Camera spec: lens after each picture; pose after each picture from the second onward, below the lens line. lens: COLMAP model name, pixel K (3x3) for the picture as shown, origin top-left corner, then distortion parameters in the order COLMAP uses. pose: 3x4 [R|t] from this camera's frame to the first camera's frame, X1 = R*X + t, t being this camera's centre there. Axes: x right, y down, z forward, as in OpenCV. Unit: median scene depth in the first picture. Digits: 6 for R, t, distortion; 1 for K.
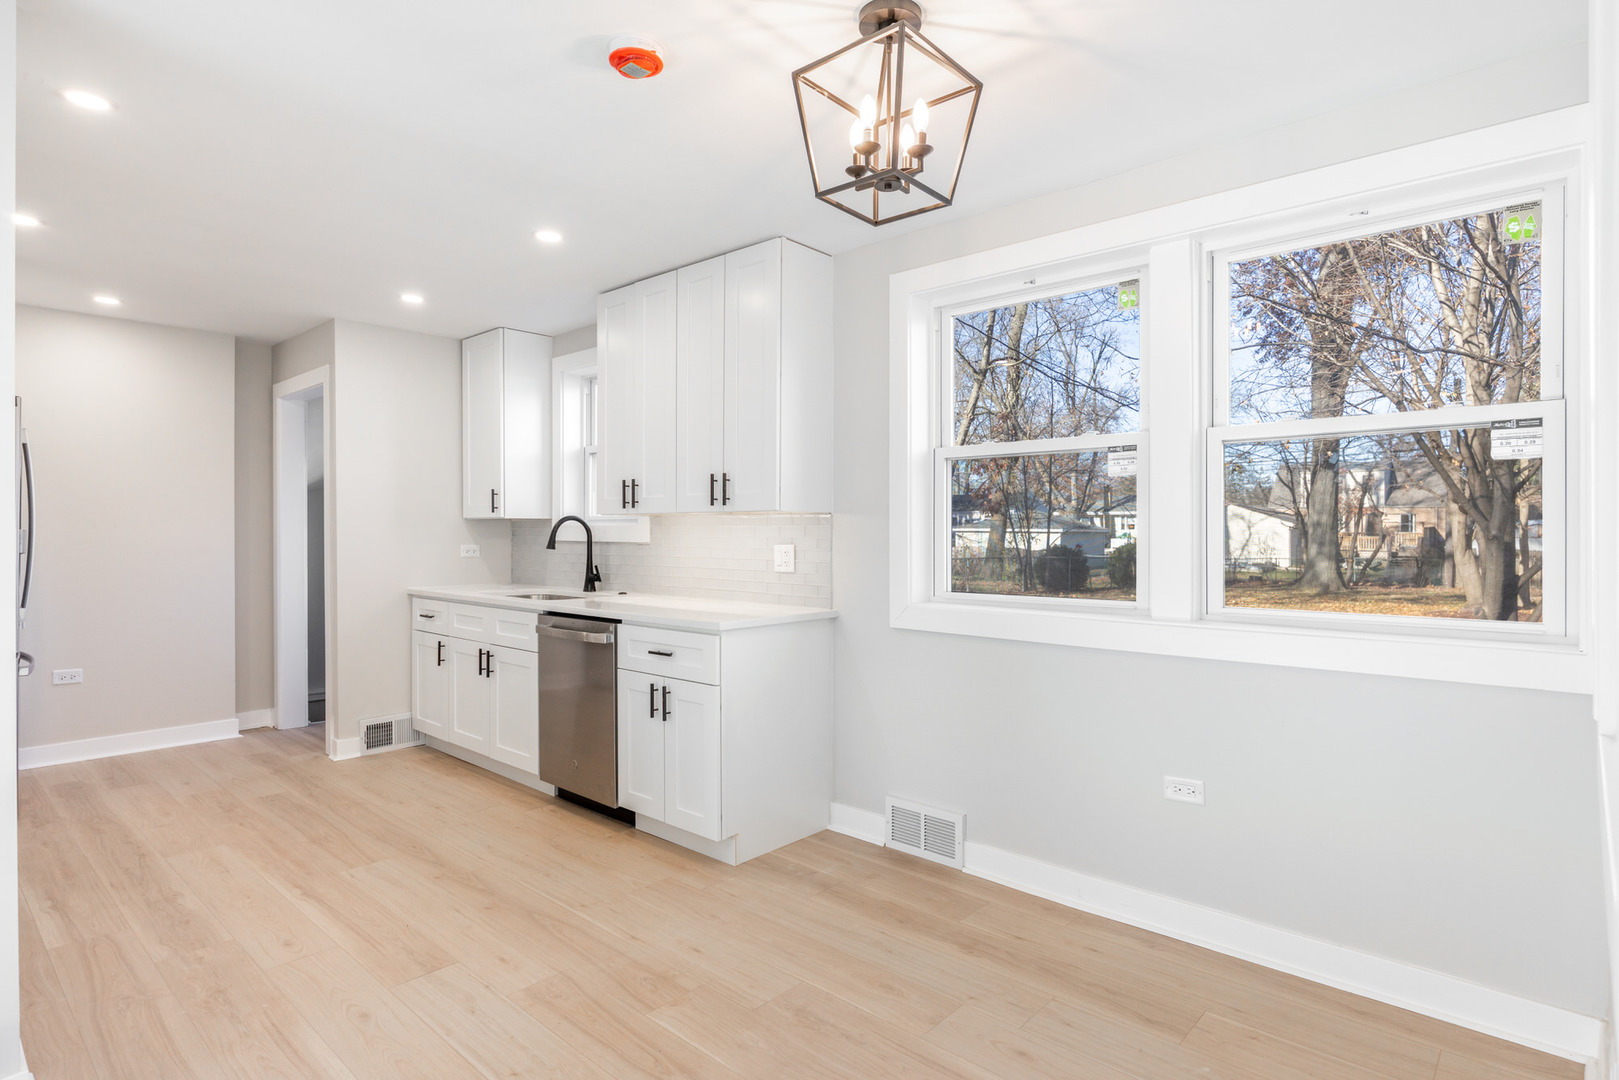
lens RADIAL K [[834.2, 0, 811.9], [0, 834.2, 537.1], [0, 0, 1]] dist [-0.002152, -0.000192]
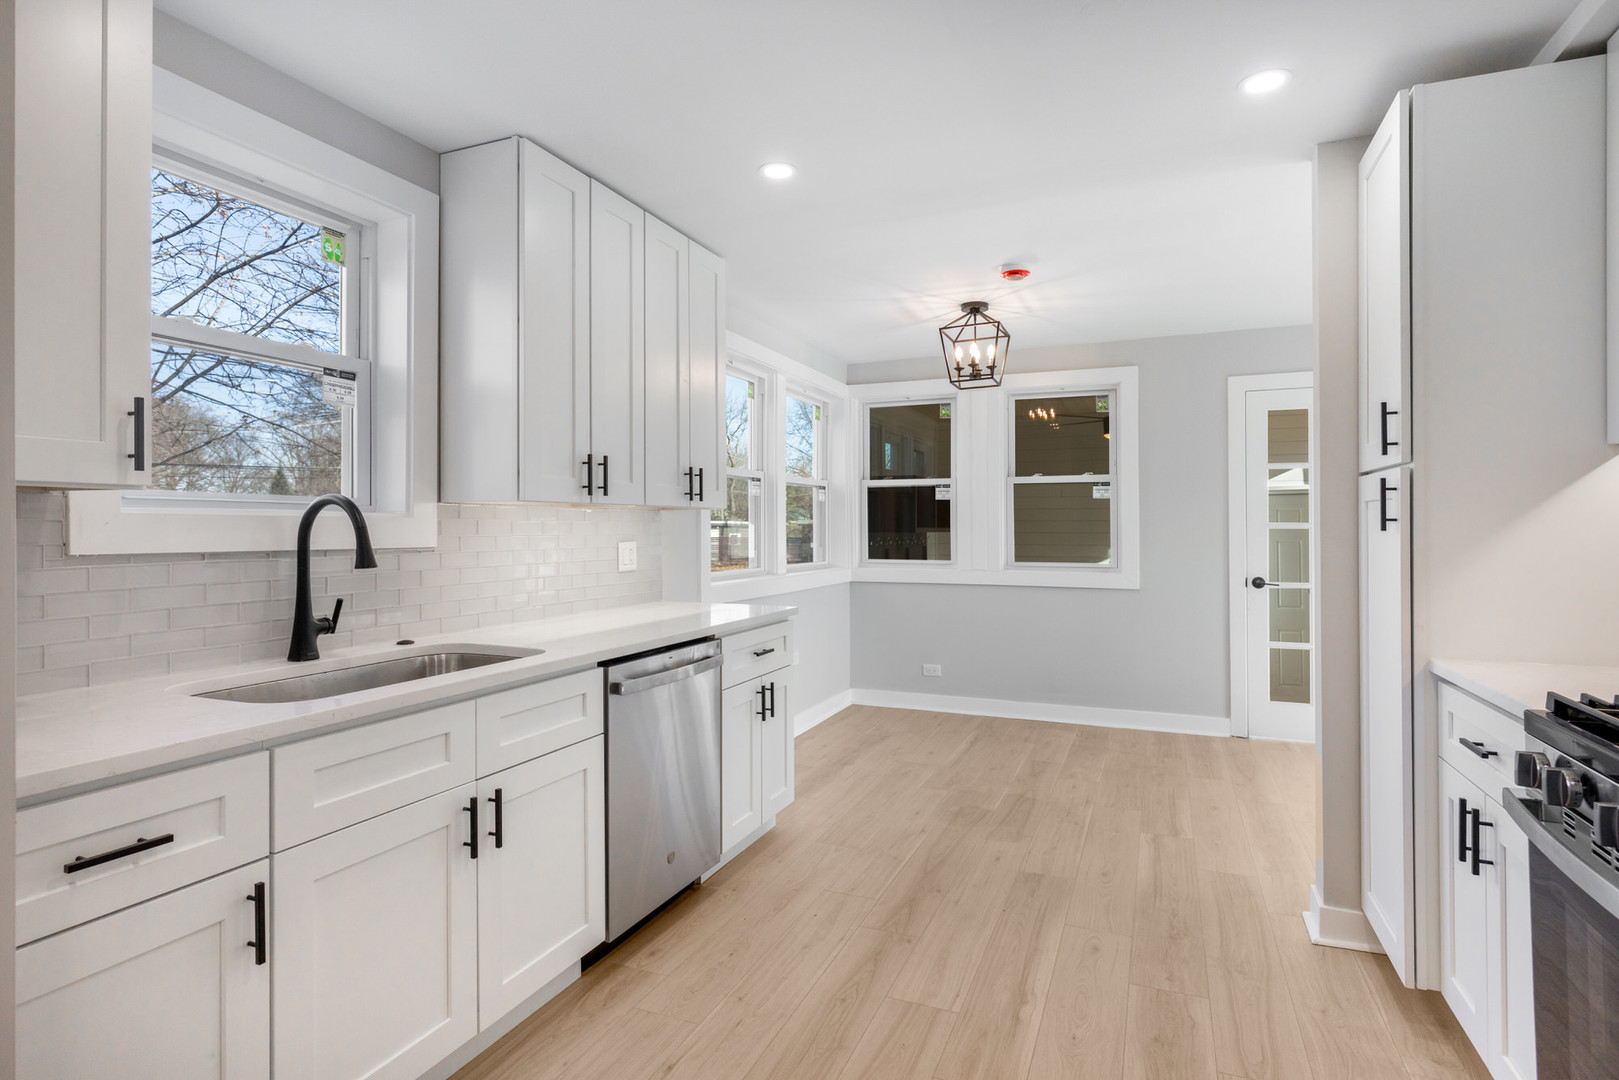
lens RADIAL K [[809.5, 0, 818.8], [0, 809.5, 525.9], [0, 0, 1]] dist [0.002216, 0.000978]
pose [[-0.316905, -0.000020, 0.948457, -1.232045], [0.006855, 0.999974, 0.002311, -0.011976], [-0.948433, 0.007234, -0.316896, 1.384752]]
